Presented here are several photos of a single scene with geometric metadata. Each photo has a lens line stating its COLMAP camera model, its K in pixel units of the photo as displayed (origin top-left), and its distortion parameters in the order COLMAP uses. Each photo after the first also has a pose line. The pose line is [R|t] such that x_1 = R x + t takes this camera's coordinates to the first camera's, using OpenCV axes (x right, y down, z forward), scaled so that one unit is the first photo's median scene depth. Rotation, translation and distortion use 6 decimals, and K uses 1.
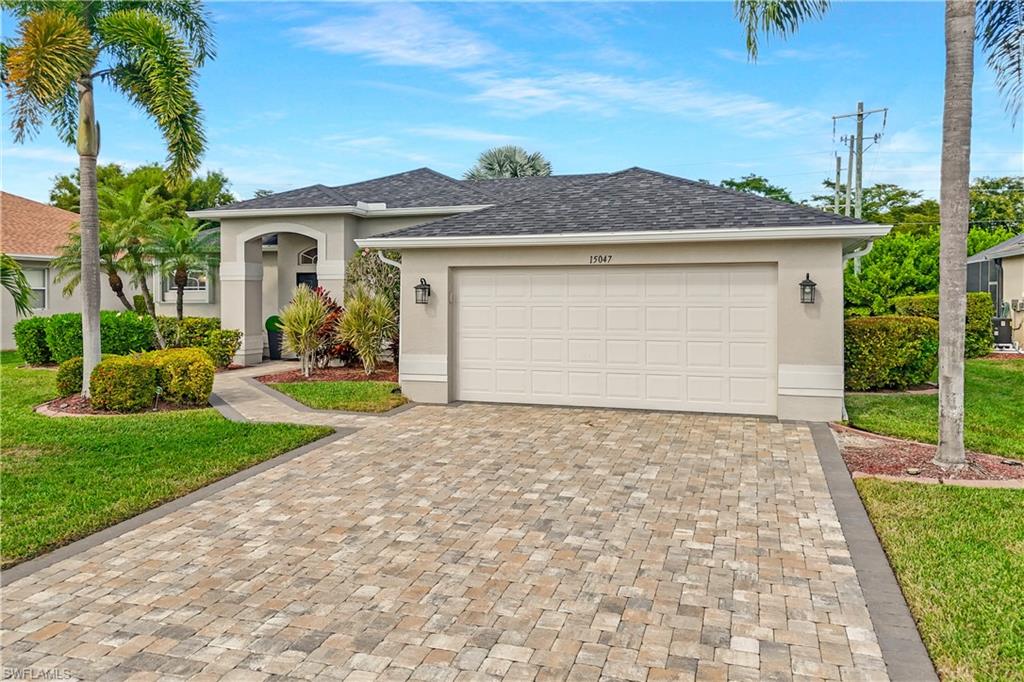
lens RADIAL K [[758.5, 0, 511.8], [0, 758.5, 300.6], [0, 0, 1]] dist [0.029270, 0.001999]
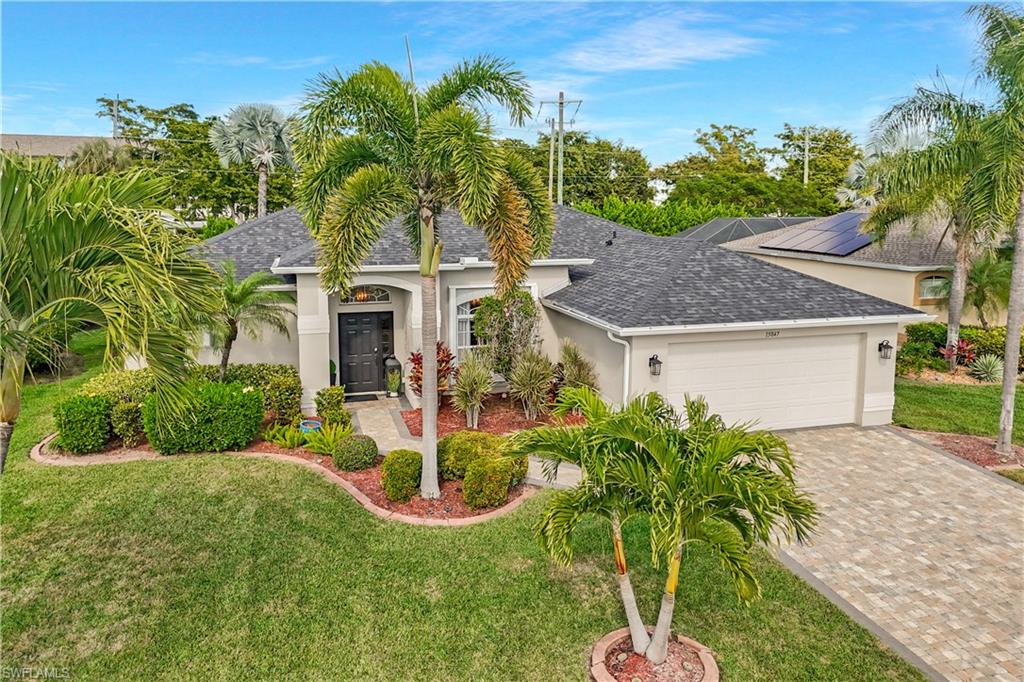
lens RADIAL K [[752.8, 0, 510.5], [0, 752.8, 301.1], [0, 0, 1]] dist [0.083038, -0.083096]
pose [[0.825793, -0.073971, 0.559101, -1.036798], [0.001739, 0.991690, 0.128635, -0.287266], [-0.563971, -0.105253, 0.819060, 0.085074]]
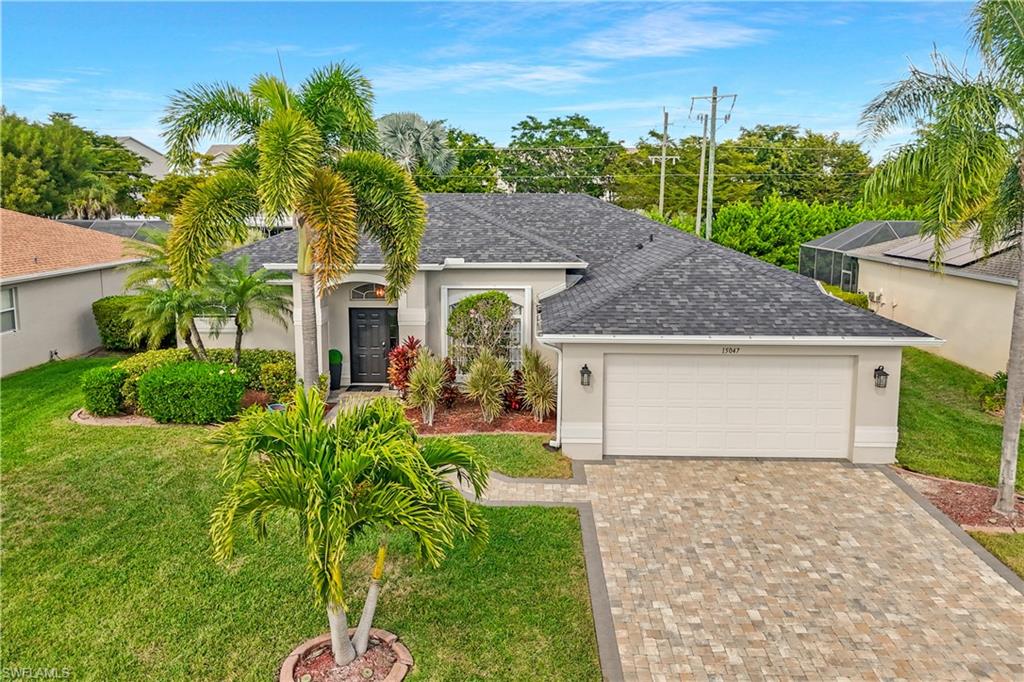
lens RADIAL K [[752.8, 0, 510.5], [0, 752.8, 301.1], [0, 0, 1]] dist [0.083038, -0.083096]
pose [[0.959059, -0.037374, 0.280730, -0.578297], [0.001278, 0.991815, 0.127676, -0.290070], [-0.283204, -0.122090, 0.951257, -0.133329]]
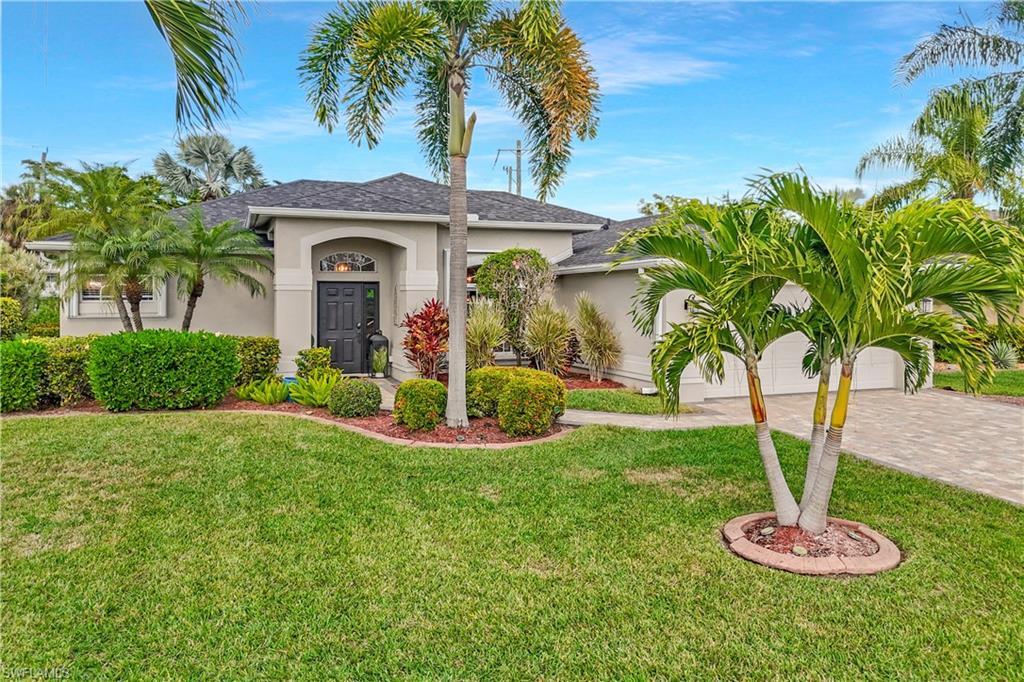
lens RADIAL K [[752.8, 0, 510.5], [0, 752.8, 301.1], [0, 0, 1]] dist [0.083038, -0.083096]
pose [[0.772724, -0.004043, 0.634729, -1.062899], [0.004021, 0.999991, 0.001475, -0.022983], [-0.634730, 0.001412, 0.772733, 0.277222]]
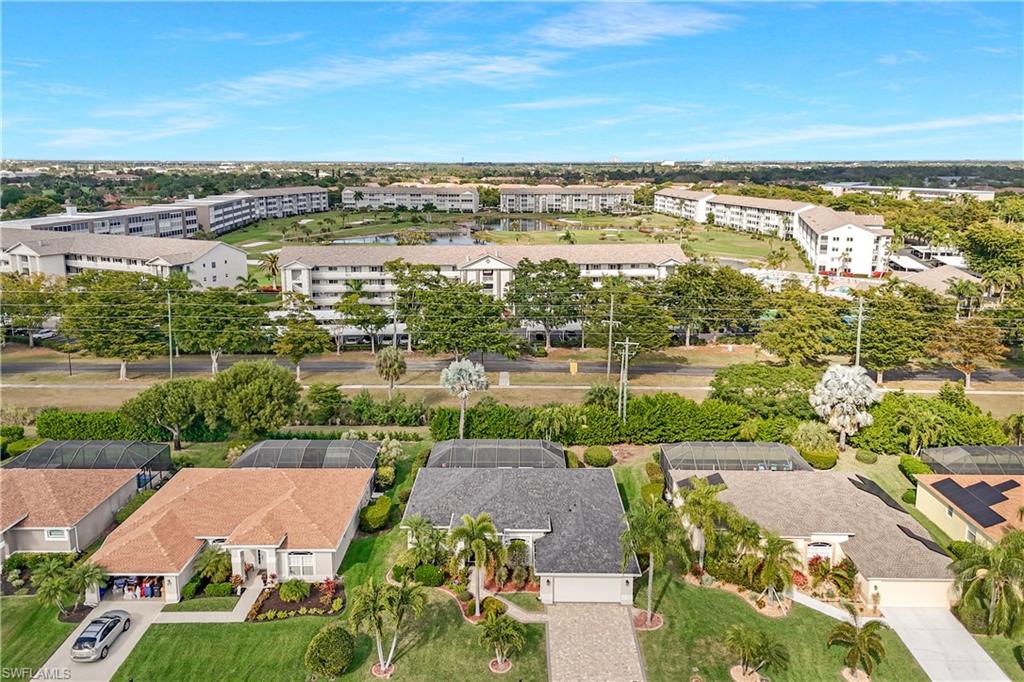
lens RADIAL K [[752.8, 0, 510.5], [0, 752.8, 301.1], [0, 0, 1]] dist [0.083038, -0.083096]
pose [[0.955438, -0.054829, 0.290054, -1.556259], [0.003478, 0.984621, 0.174667, -2.459392], [-0.295170, -0.165875, 0.940936, -2.938037]]
